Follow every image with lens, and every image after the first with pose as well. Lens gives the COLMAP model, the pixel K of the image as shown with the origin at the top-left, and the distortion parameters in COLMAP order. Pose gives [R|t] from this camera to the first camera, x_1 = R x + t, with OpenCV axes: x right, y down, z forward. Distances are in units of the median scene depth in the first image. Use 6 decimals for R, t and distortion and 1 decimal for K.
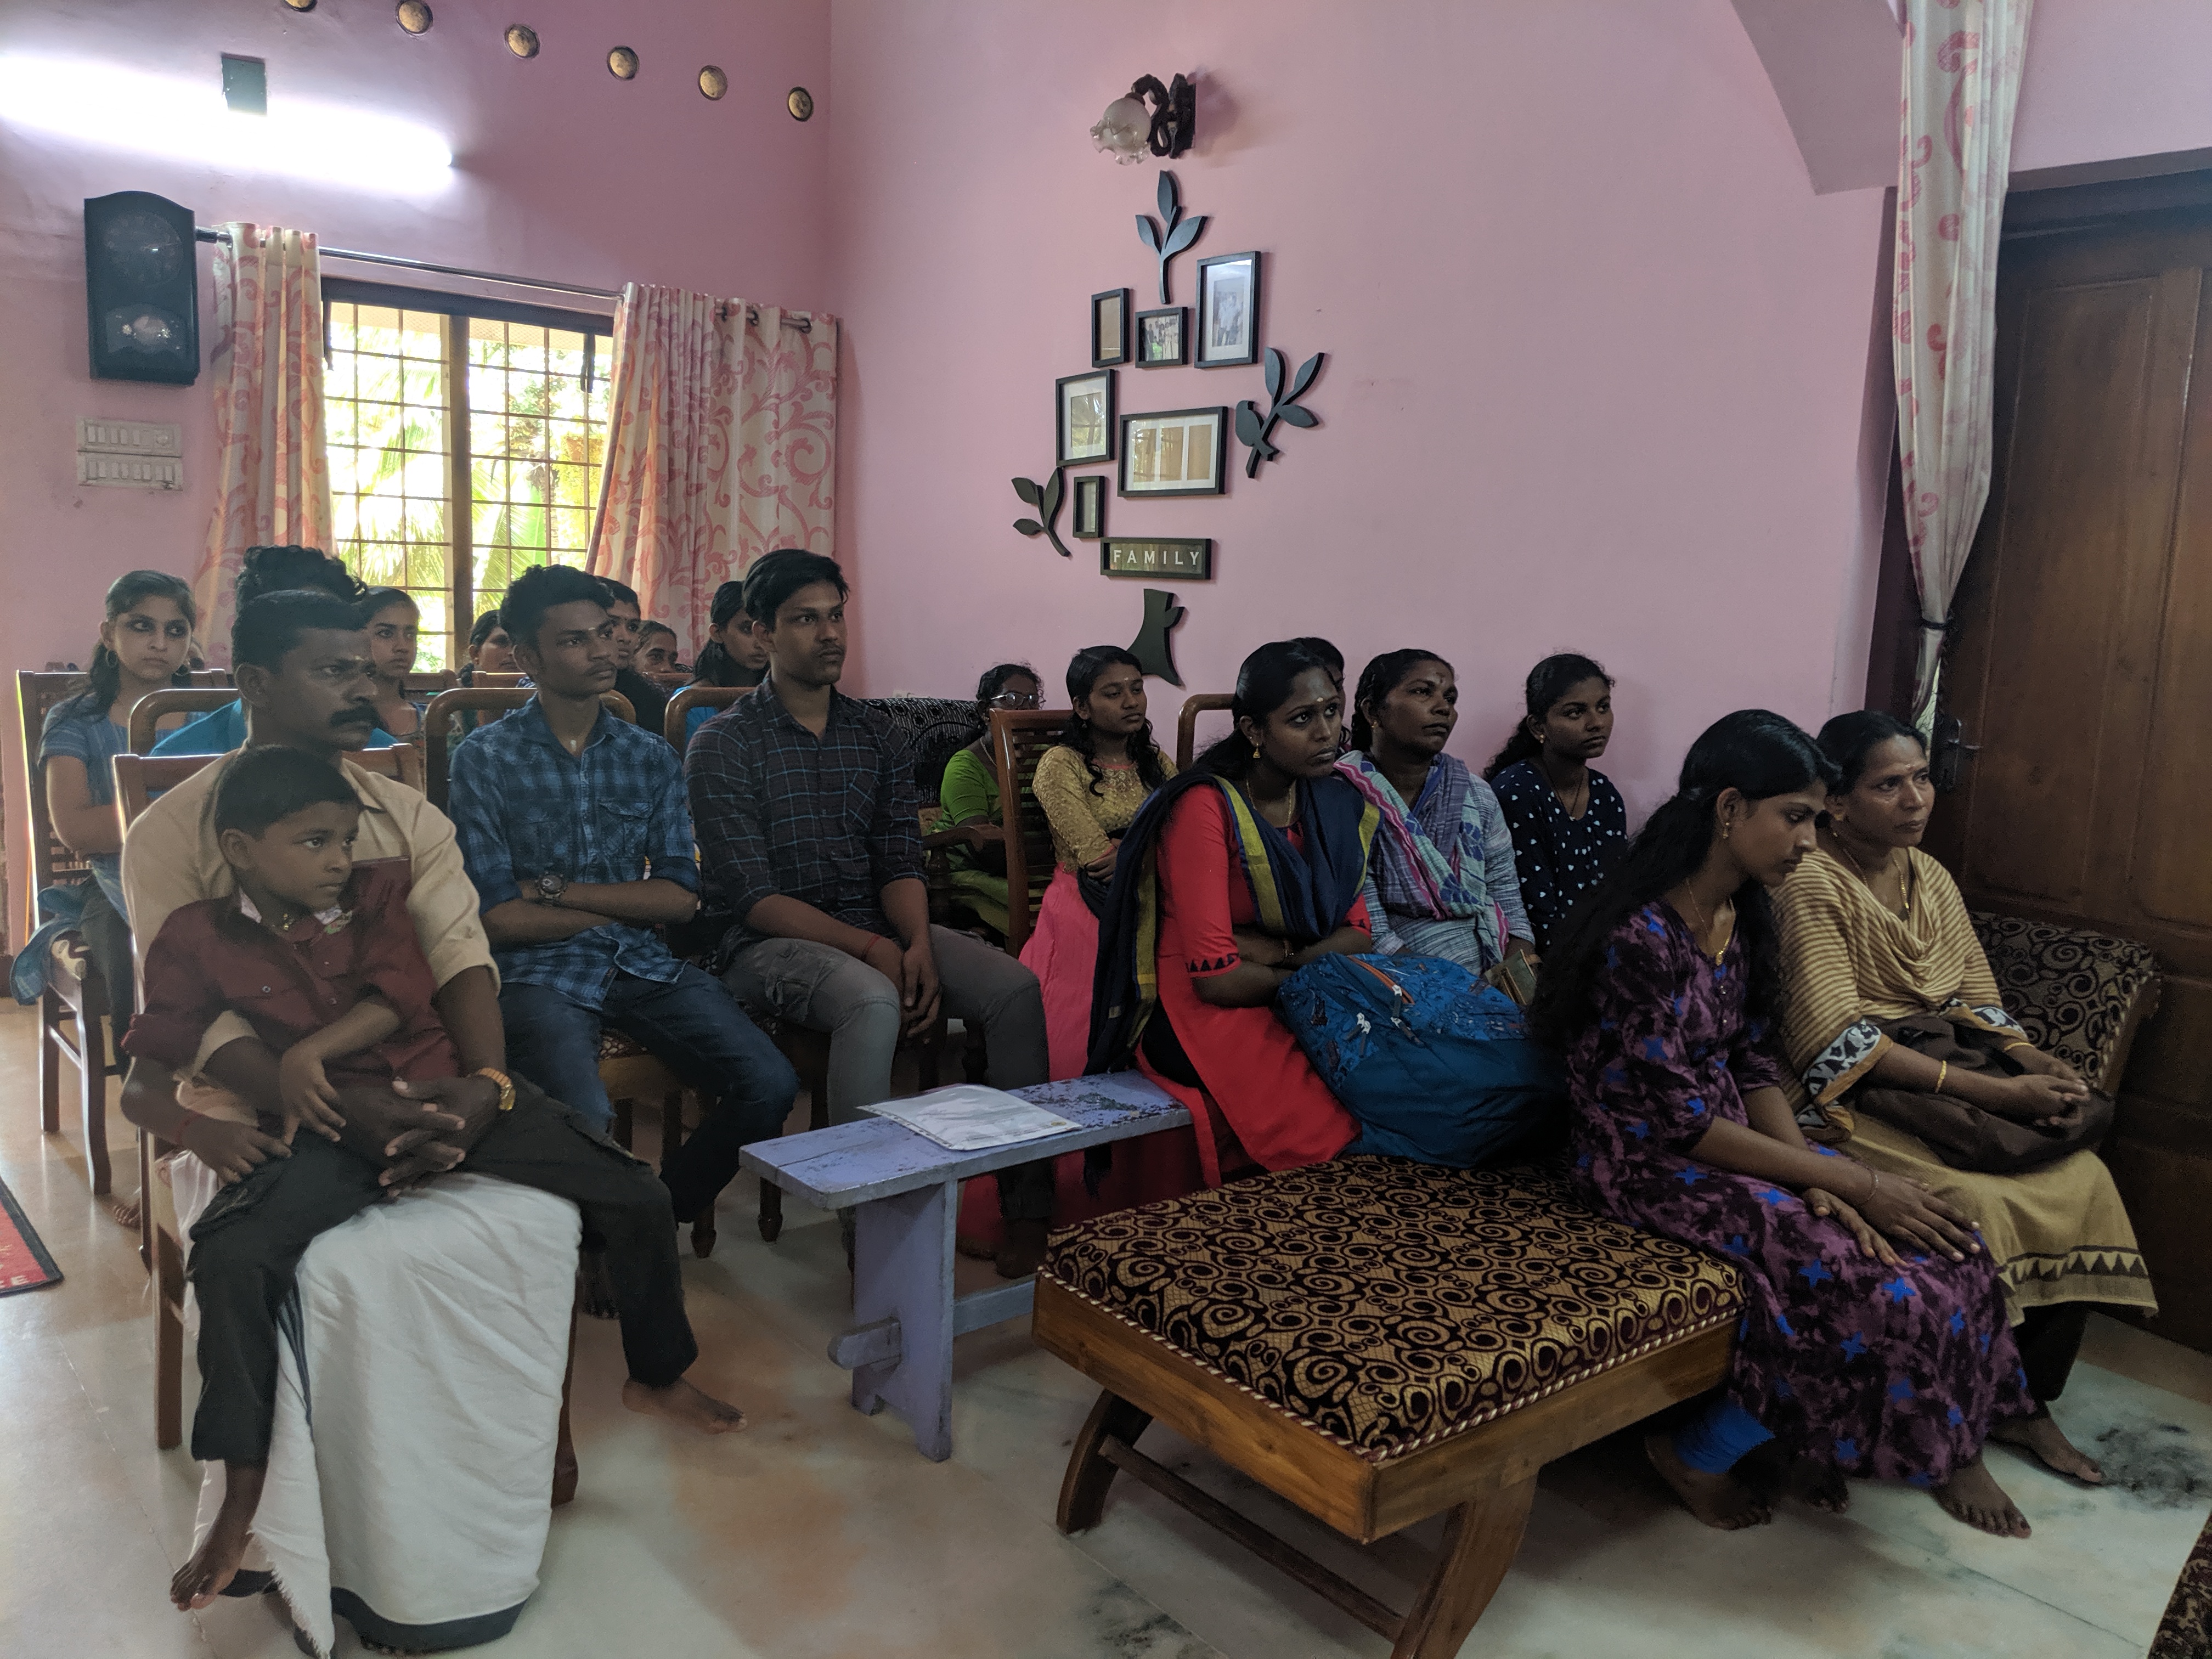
lens RADIAL K [[1761.1, 0, 1143.7], [0, 1761.1, 824.1], [0, 0, 1]] dist [0.114346, -0.212133]
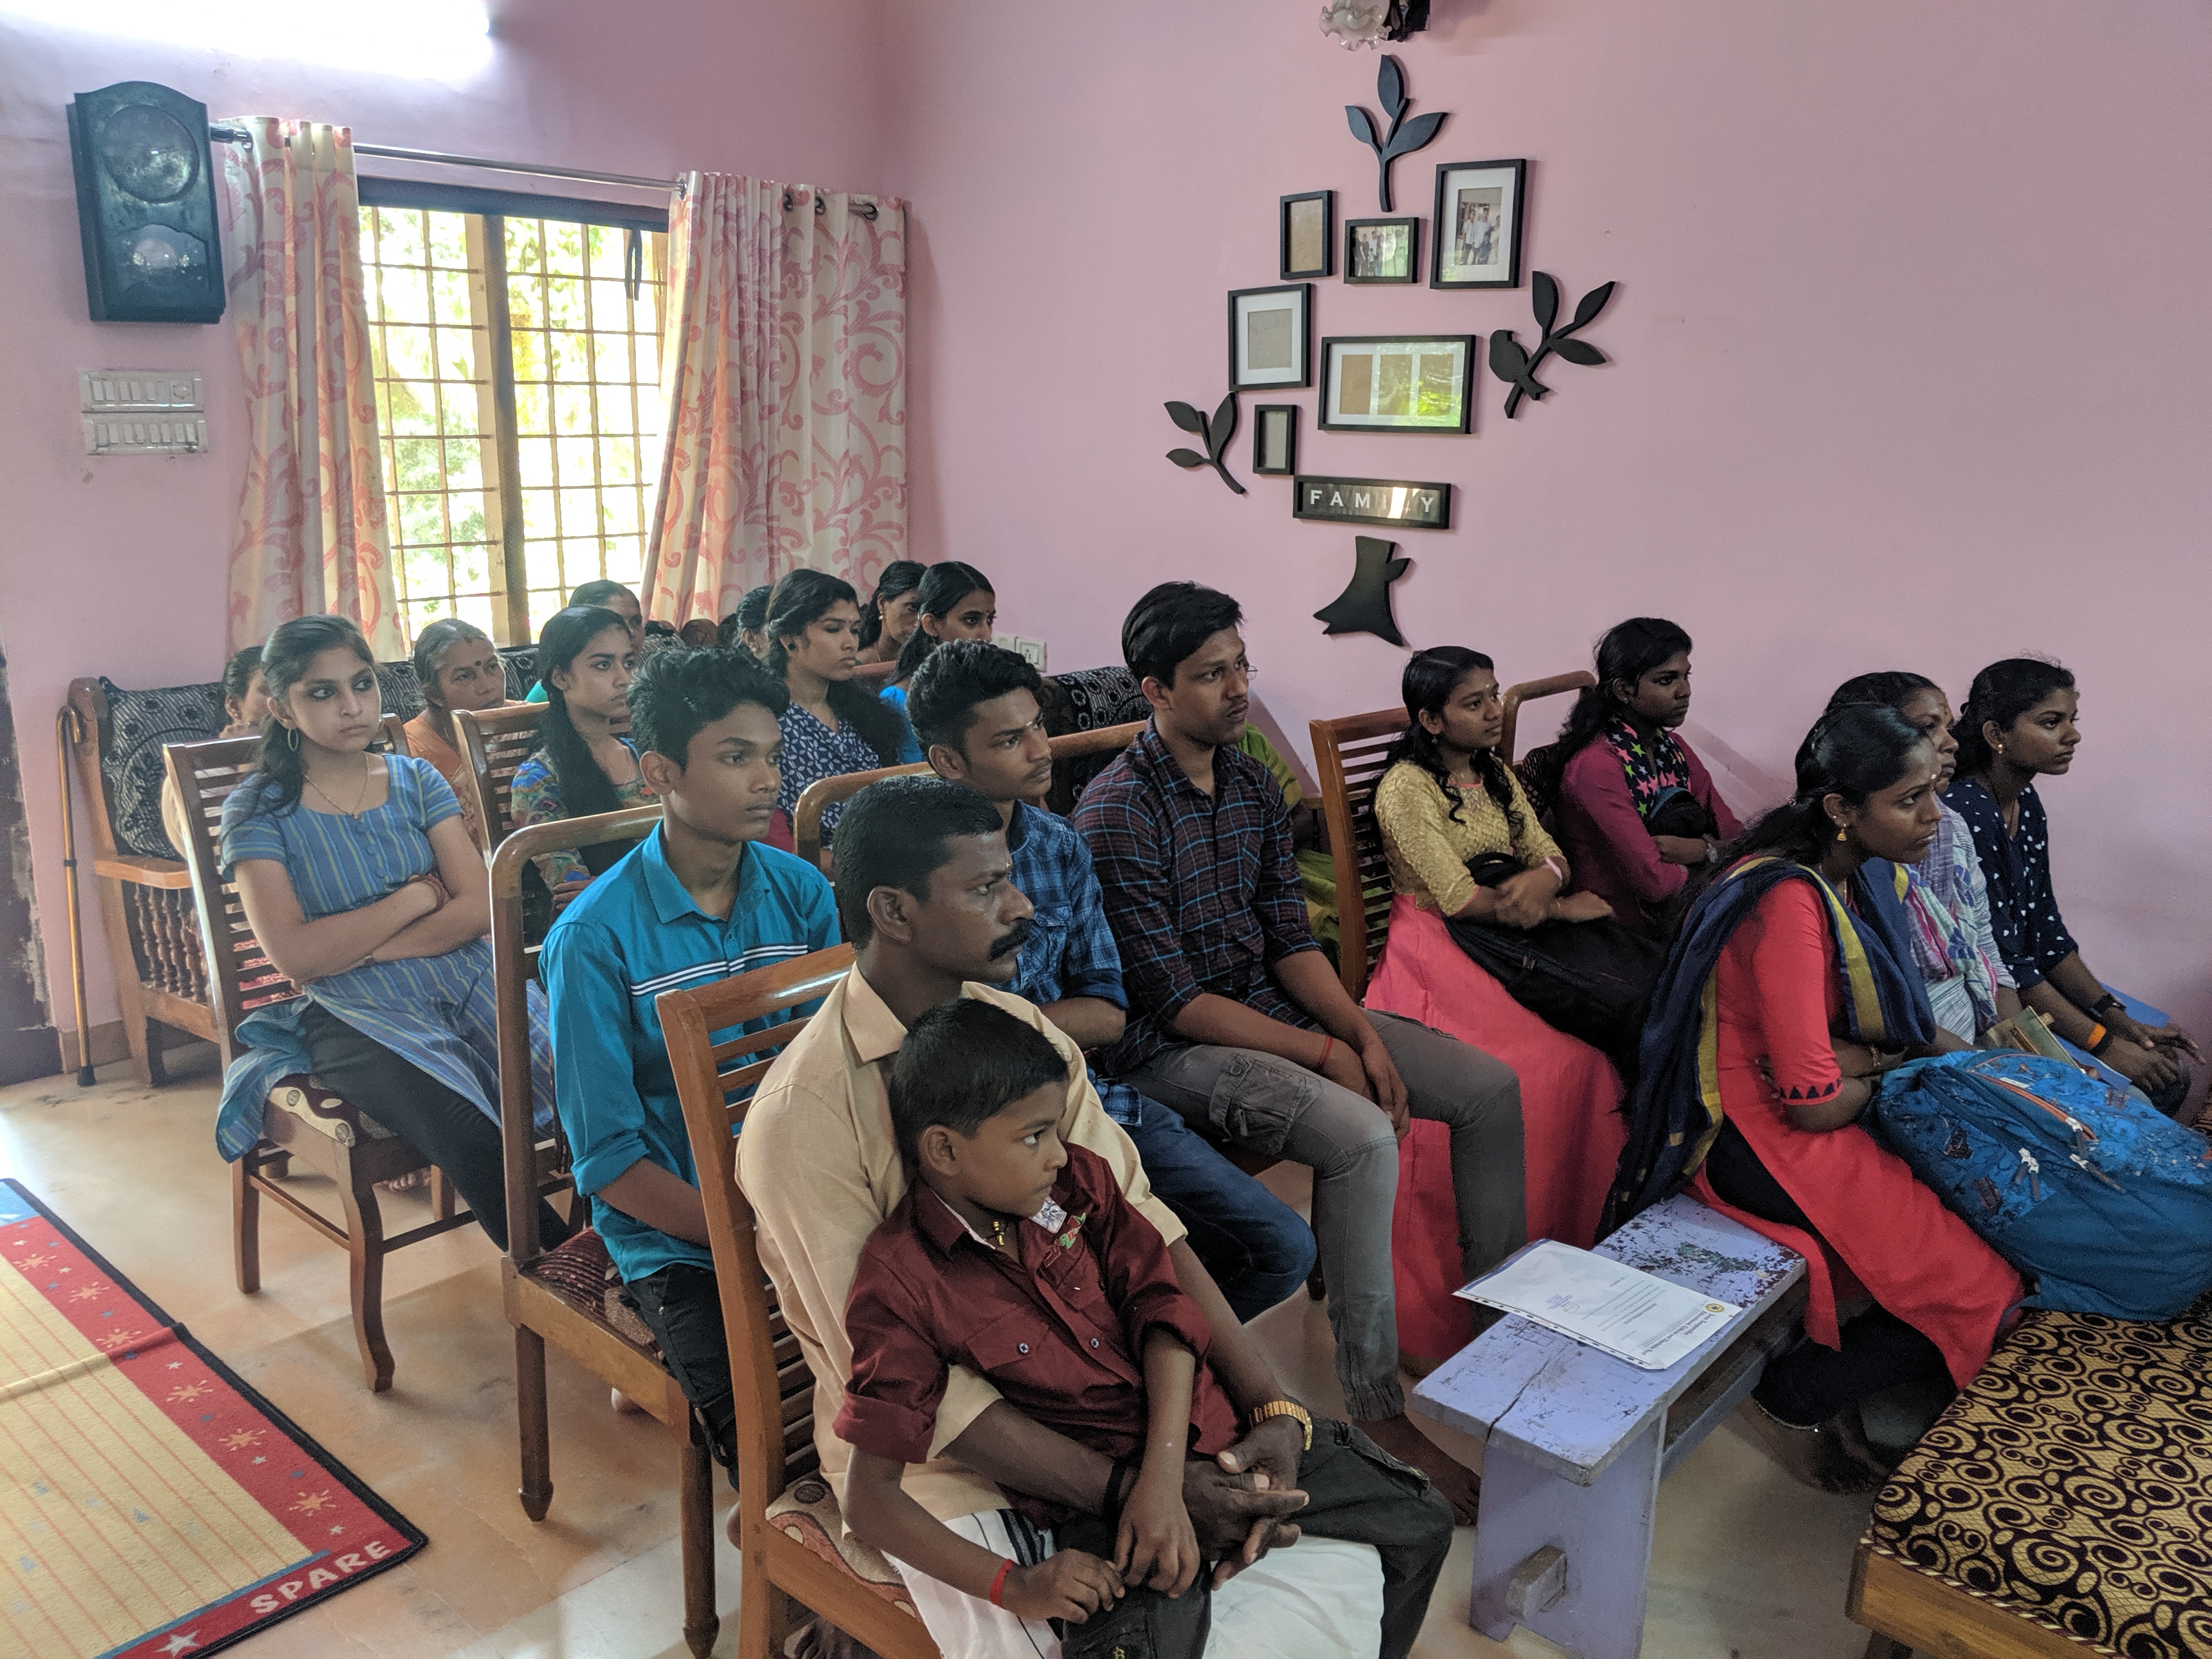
lens RADIAL K [[1754.5, 0, 1110.6], [0, 1754.5, 821.7], [0, 0, 1]] dist [0.061339, -0.132471]
pose [[0.989426, -0.053744, 0.134710, -0.253484], [0.037738, 0.992216, 0.118676, -0.101962], [-0.140040, -0.112338, 0.983753, 0.128406]]
